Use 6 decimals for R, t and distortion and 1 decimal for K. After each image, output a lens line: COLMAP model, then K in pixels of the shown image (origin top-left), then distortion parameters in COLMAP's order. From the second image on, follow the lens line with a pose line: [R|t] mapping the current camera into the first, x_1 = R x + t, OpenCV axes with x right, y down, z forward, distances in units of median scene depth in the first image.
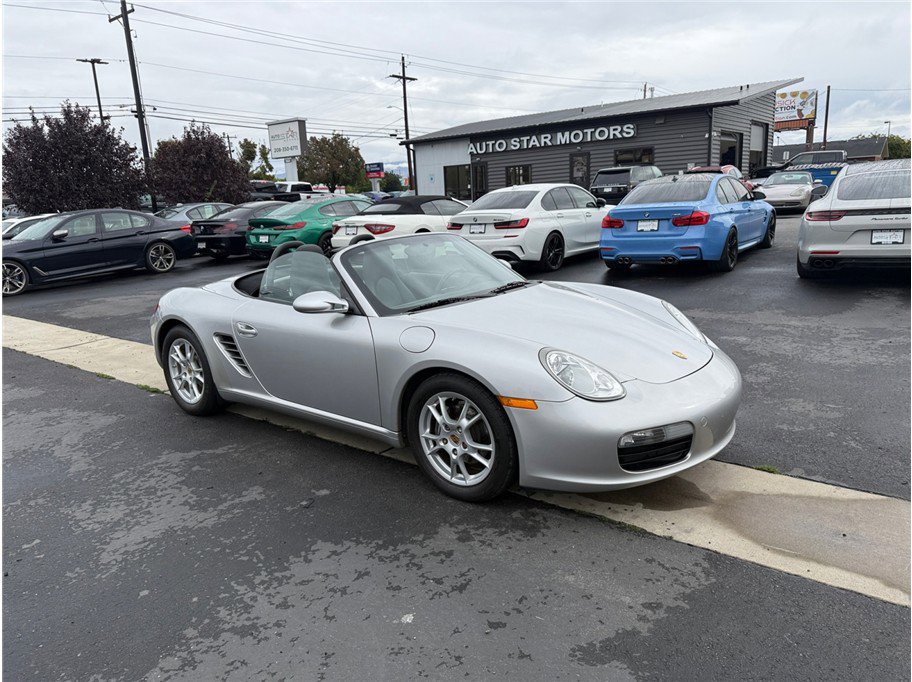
lens RADIAL K [[650.9, 0, 458.2], [0, 650.9, 343.5], [0, 0, 1]] dist [0.004544, -0.008561]
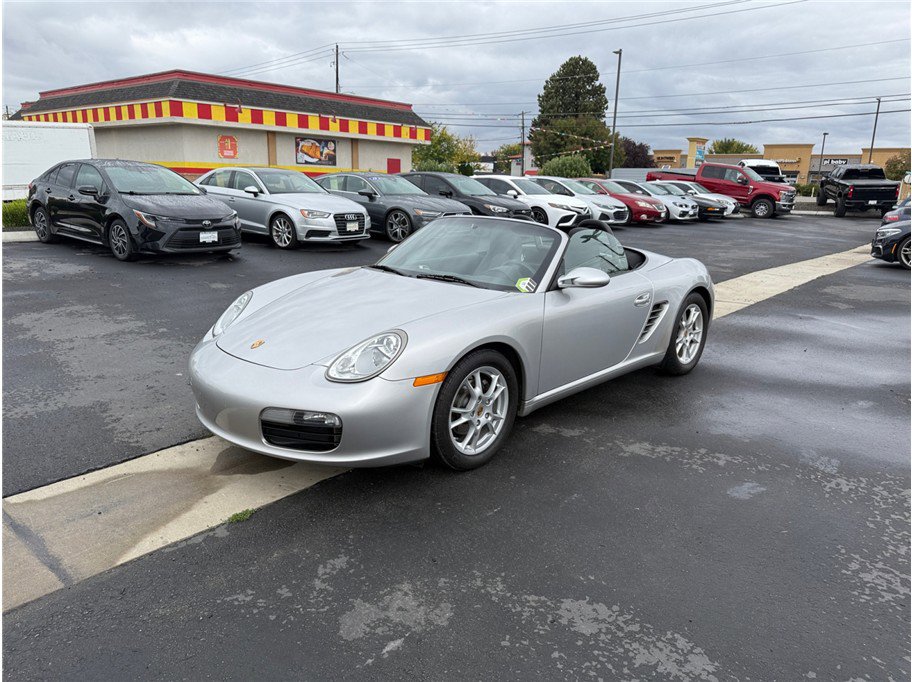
lens RADIAL K [[625.2, 0, 450.0], [0, 625.2, 372.1], [0, 0, 1]] dist [0.065214, -0.104299]
pose [[-0.079856, 0.334117, -0.939143, 1.076769], [-0.244341, 0.906847, 0.343403, -0.304970], [0.966396, 0.256893, 0.009221, 1.111394]]
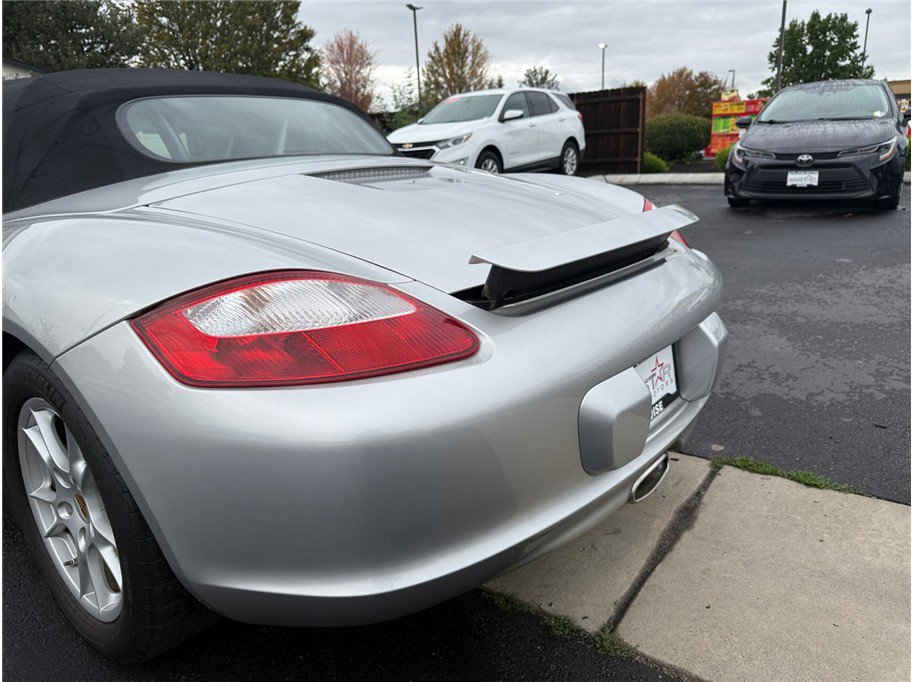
lens RADIAL K [[650.9, 0, 458.2], [0, 650.9, 343.5], [0, 0, 1]] dist [0.004544, -0.008561]
pose [[-0.995380, 0.093448, 0.022051, -0.447186], [0.092207, 0.866310, 0.490922, -0.274629], [0.026772, 0.490687, -0.870924, 1.849909]]
